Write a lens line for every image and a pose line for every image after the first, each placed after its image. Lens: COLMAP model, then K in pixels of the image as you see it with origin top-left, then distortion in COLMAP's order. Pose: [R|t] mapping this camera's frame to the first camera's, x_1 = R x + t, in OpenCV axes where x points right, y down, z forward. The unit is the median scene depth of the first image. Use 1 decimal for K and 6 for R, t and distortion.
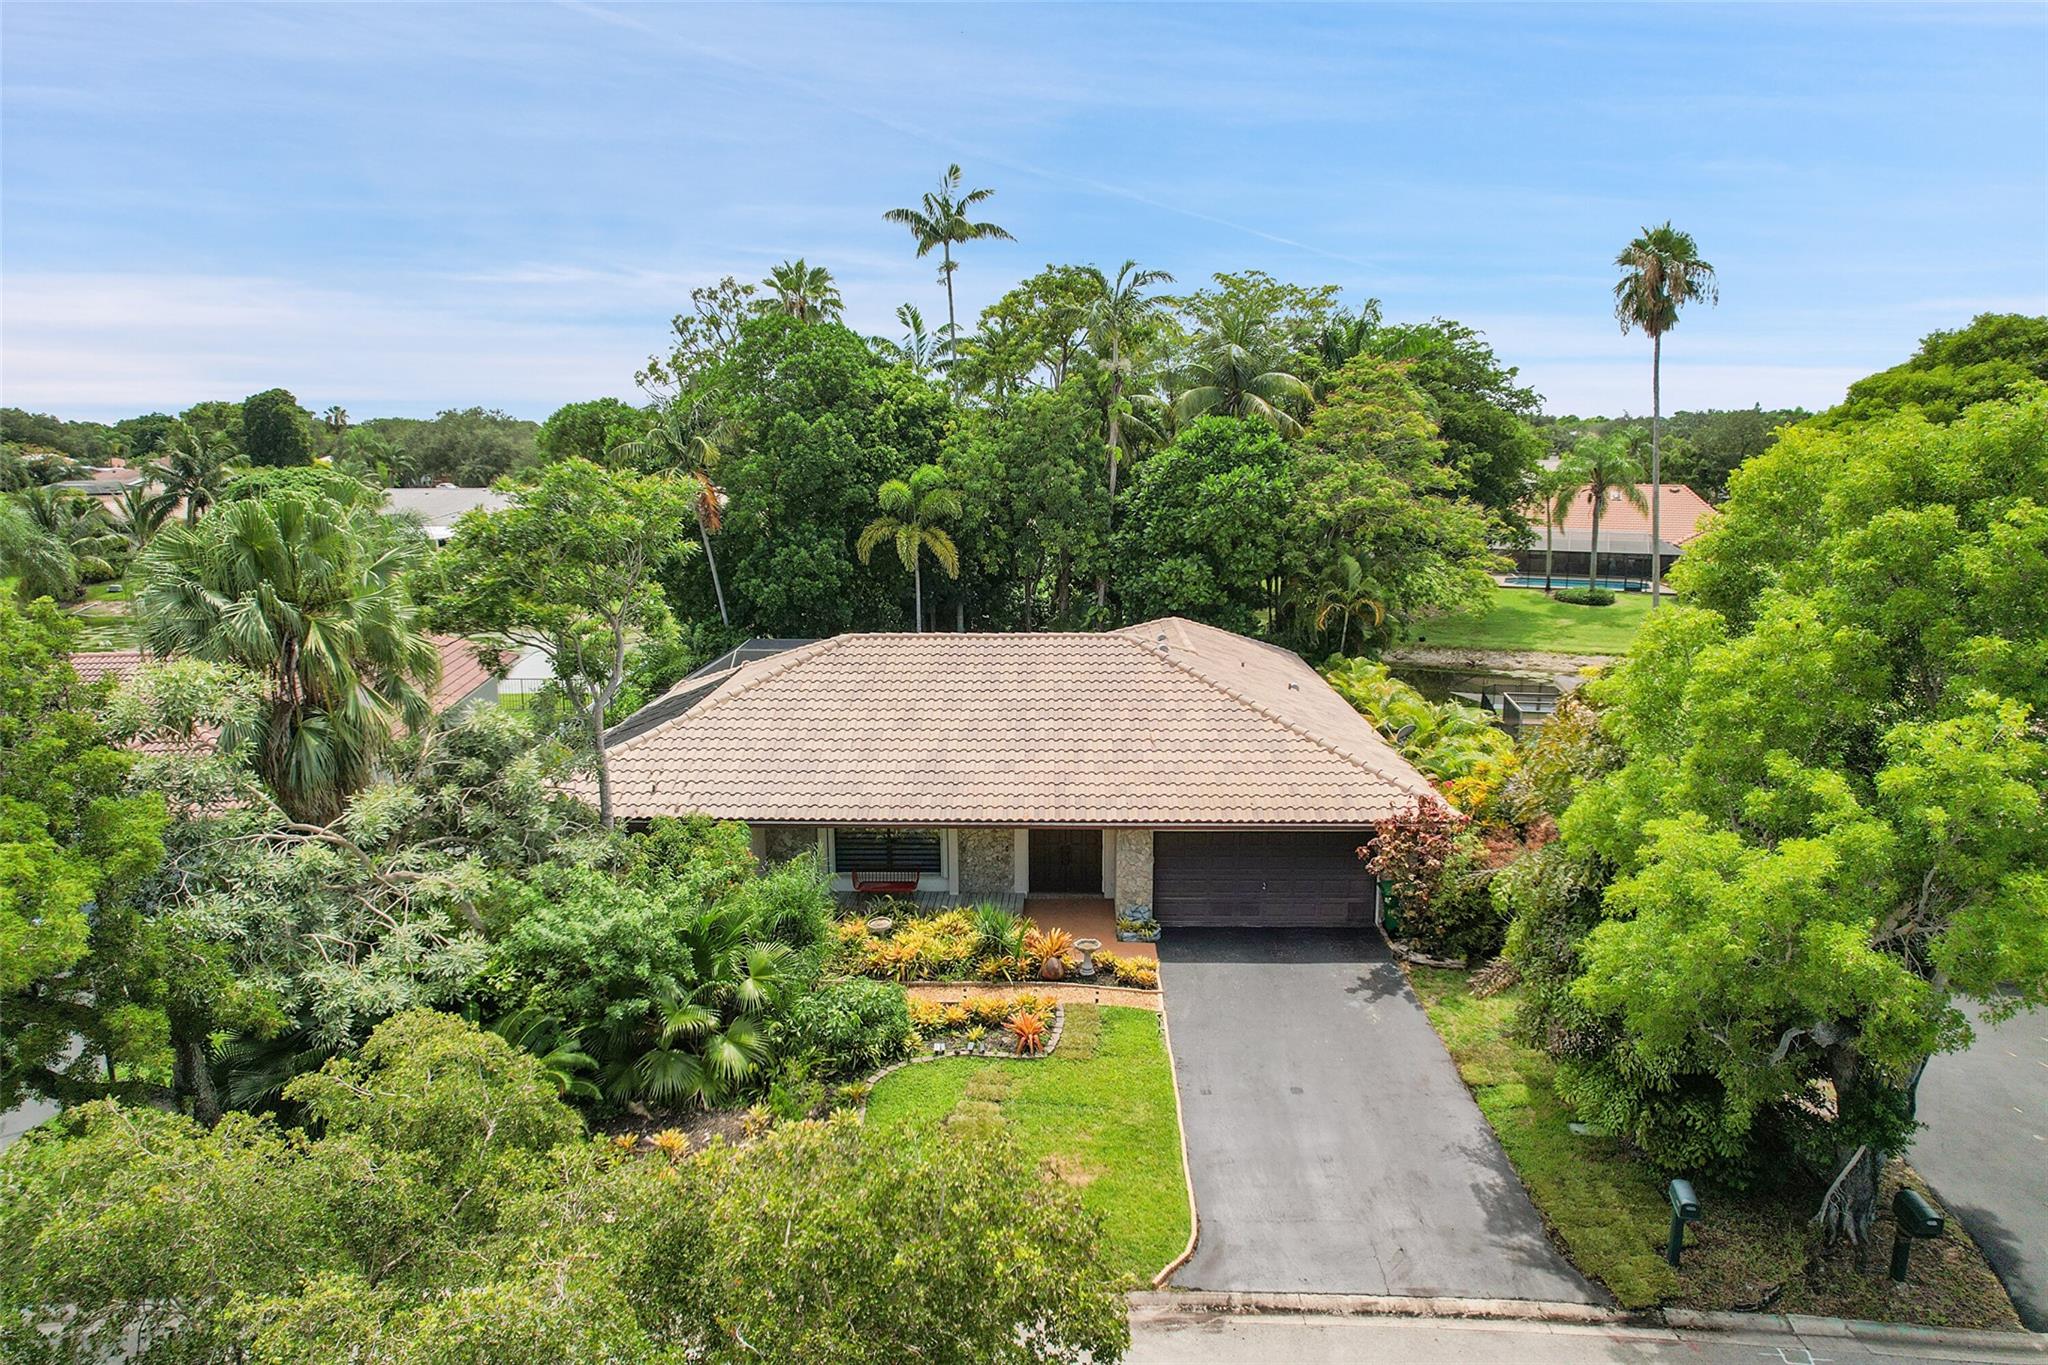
lens RADIAL K [[1326.9, 0, 1019.5], [0, 1326.9, 669.8], [0, 0, 1]] dist [-0.015721, 0.026535]
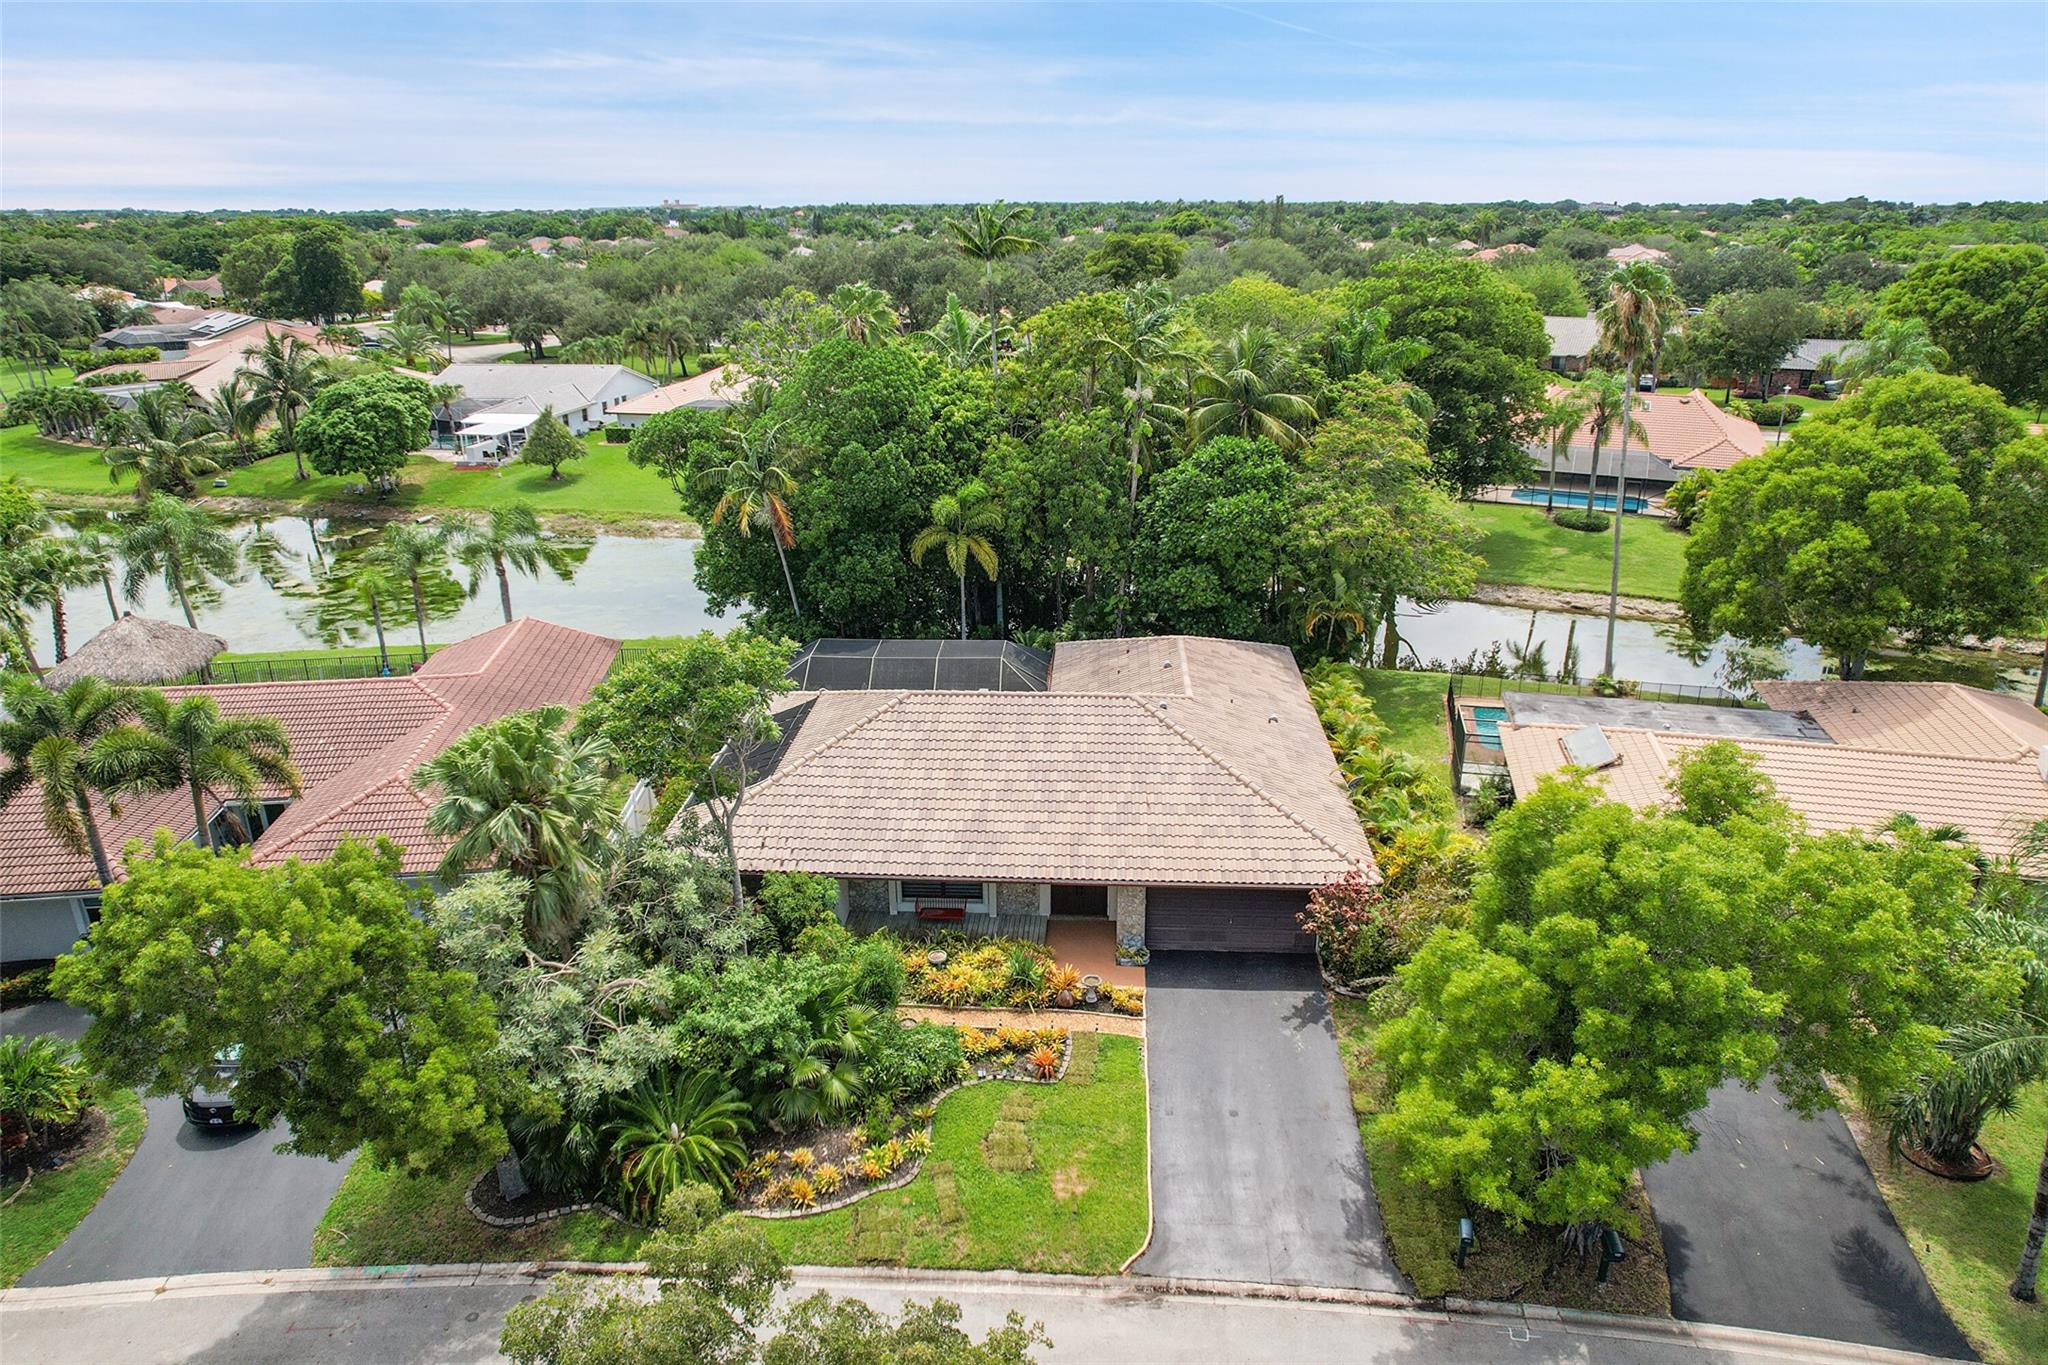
lens RADIAL K [[1326.9, 0, 1023.3], [0, 1326.9, 686.9], [0, 0, 1]] dist [-0.015721, 0.026535]
pose [[0.999591, 0.011895, -0.025989, 0.012876], [-0.007220, 0.984884, 0.173066, -0.309414], [0.027655, -0.172808, 0.984567, -0.266625]]
